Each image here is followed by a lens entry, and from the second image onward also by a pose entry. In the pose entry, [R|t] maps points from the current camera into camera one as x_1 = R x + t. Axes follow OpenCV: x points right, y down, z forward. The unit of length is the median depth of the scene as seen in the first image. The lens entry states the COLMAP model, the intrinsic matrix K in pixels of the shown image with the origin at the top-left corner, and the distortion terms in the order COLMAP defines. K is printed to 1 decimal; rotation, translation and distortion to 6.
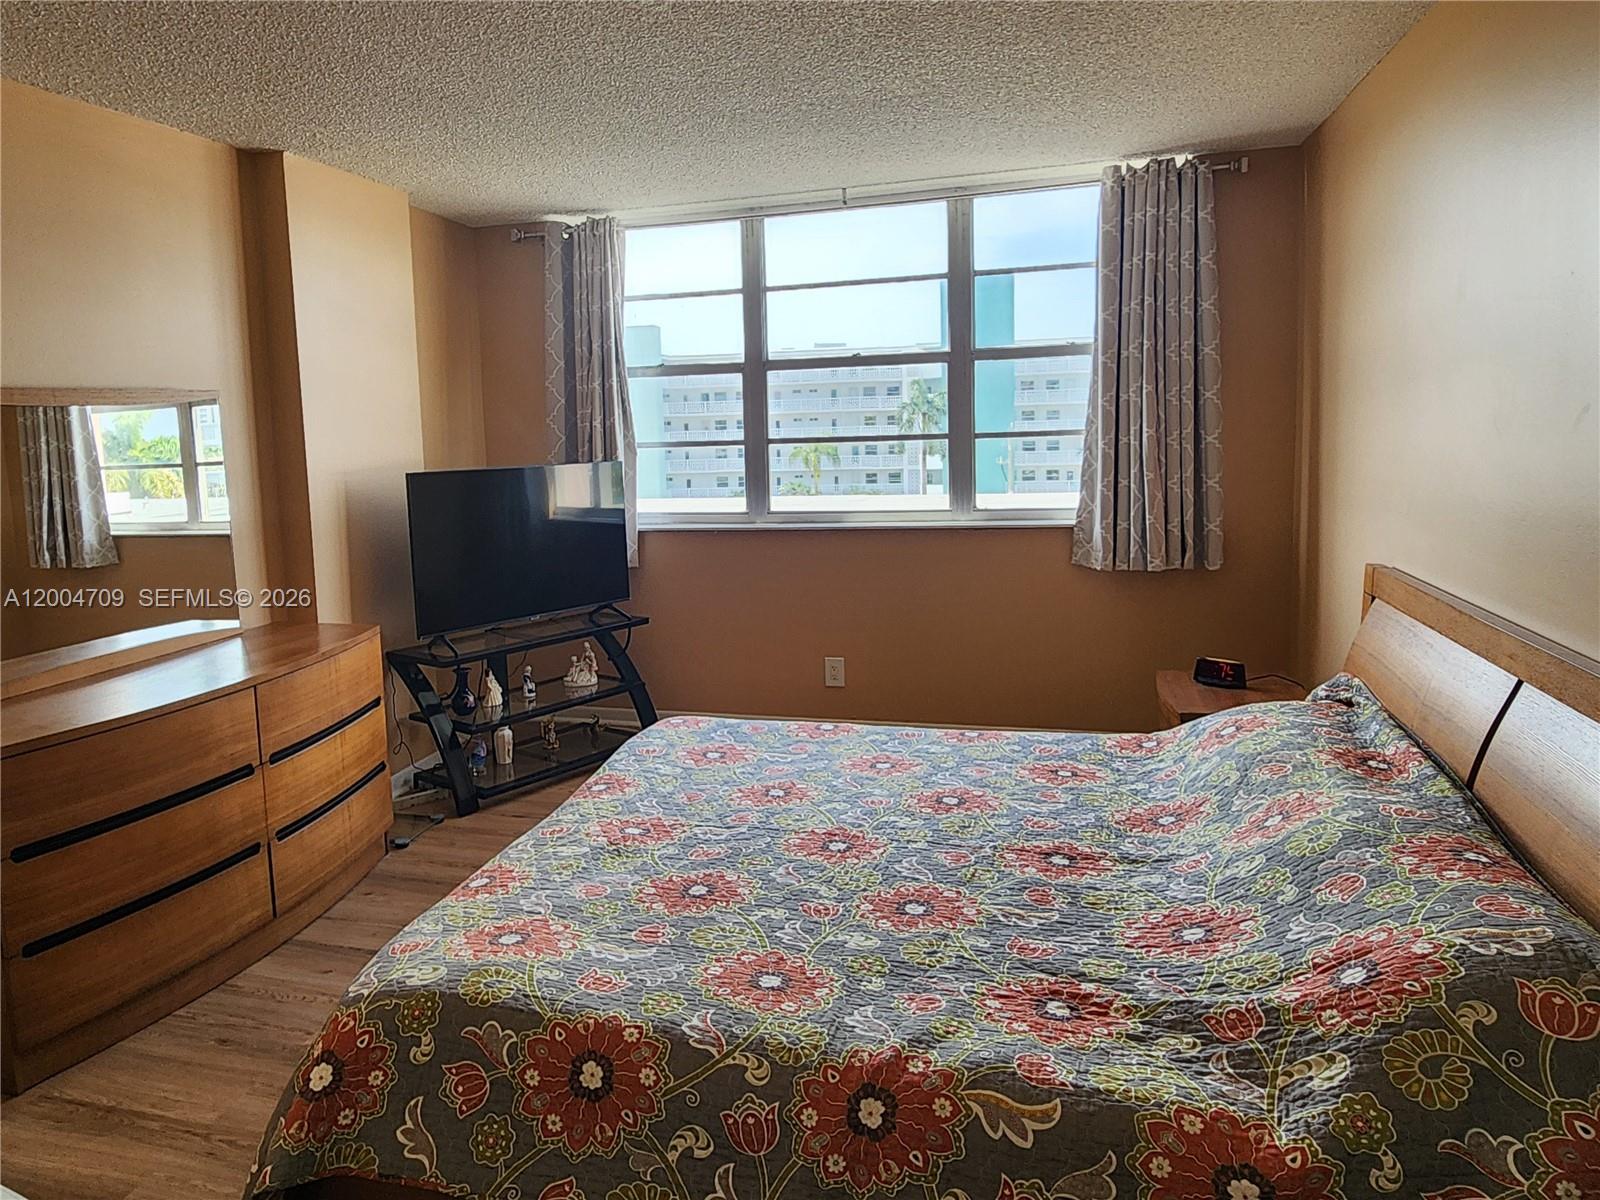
lens RADIAL K [[1114.2, 0, 787.4], [0, 1114.2, 526.3], [0, 0, 1]] dist [-0.000297, 0.007285]
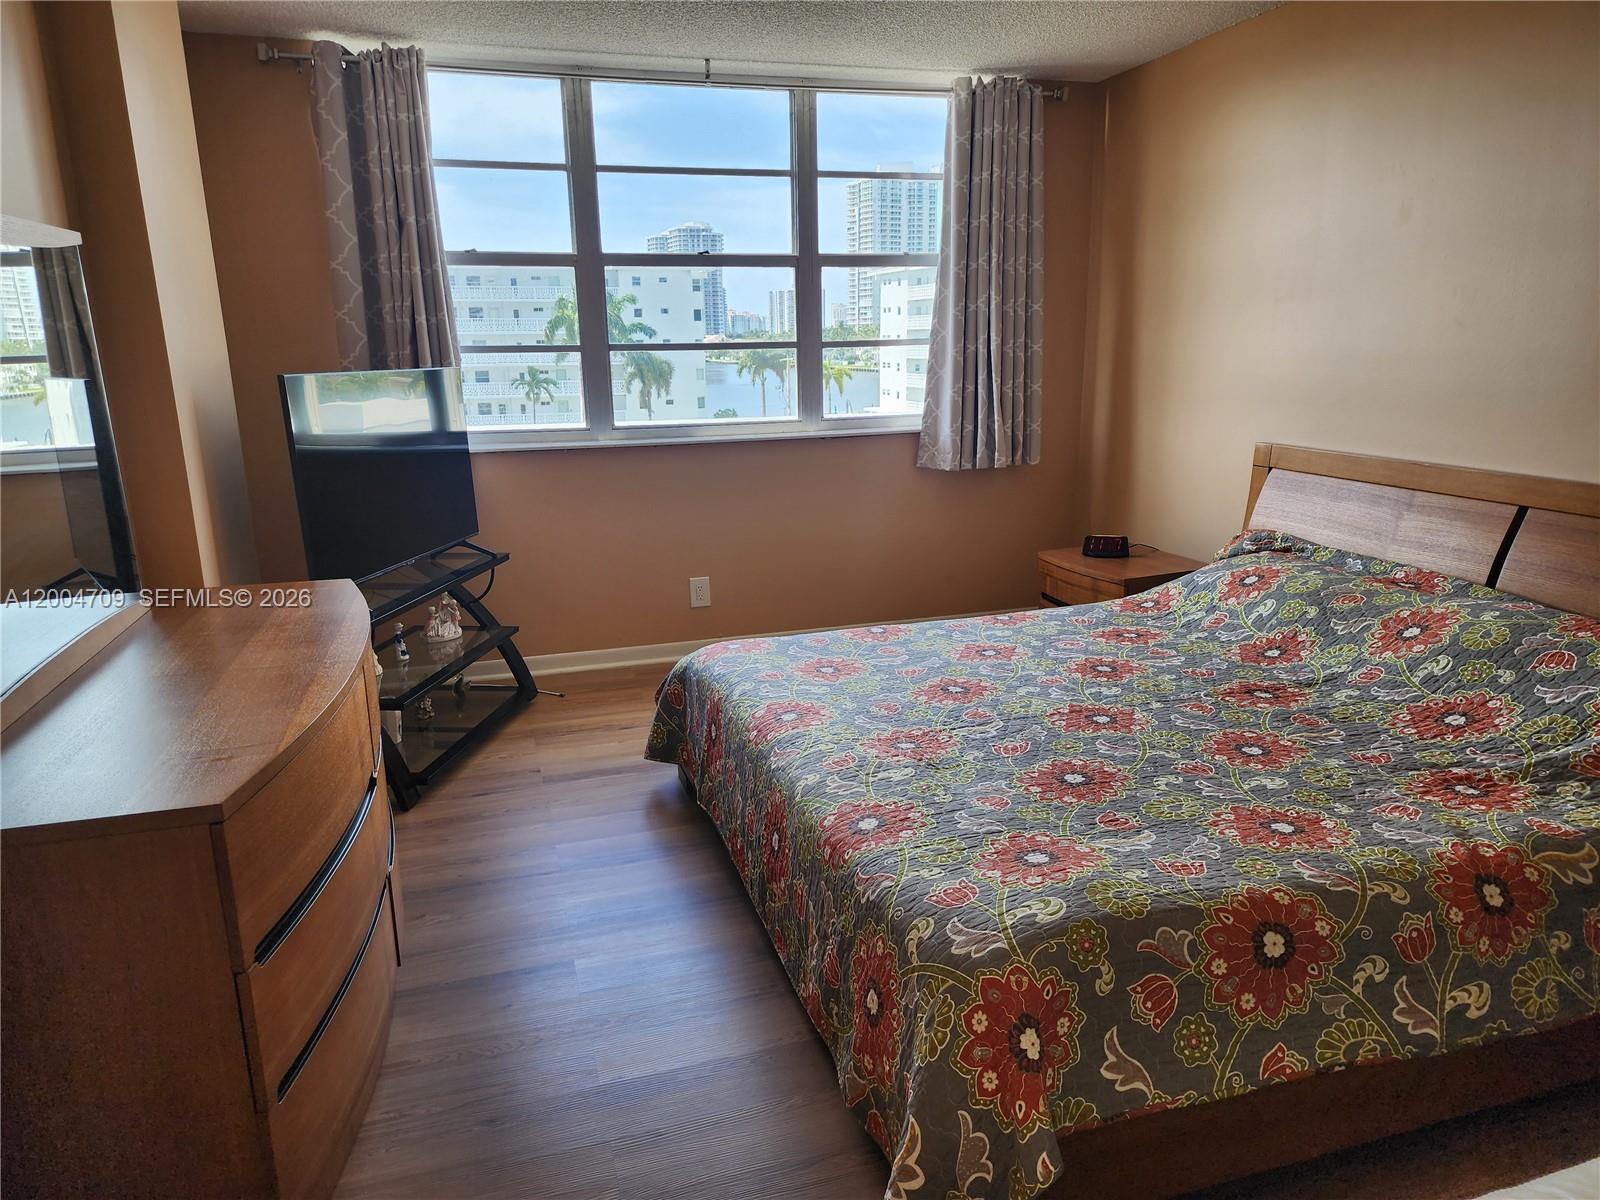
lens RADIAL K [[1073.2, 0, 796.0], [0, 1073.2, 606.4], [0, 0, 1]] dist [0.061659, -0.048643]
pose [[0.826802, -0.115431, 0.550521, -0.614422], [0.043094, 0.988840, 0.142615, 0.019550], [-0.560840, -0.094190, 0.822549, 0.275138]]
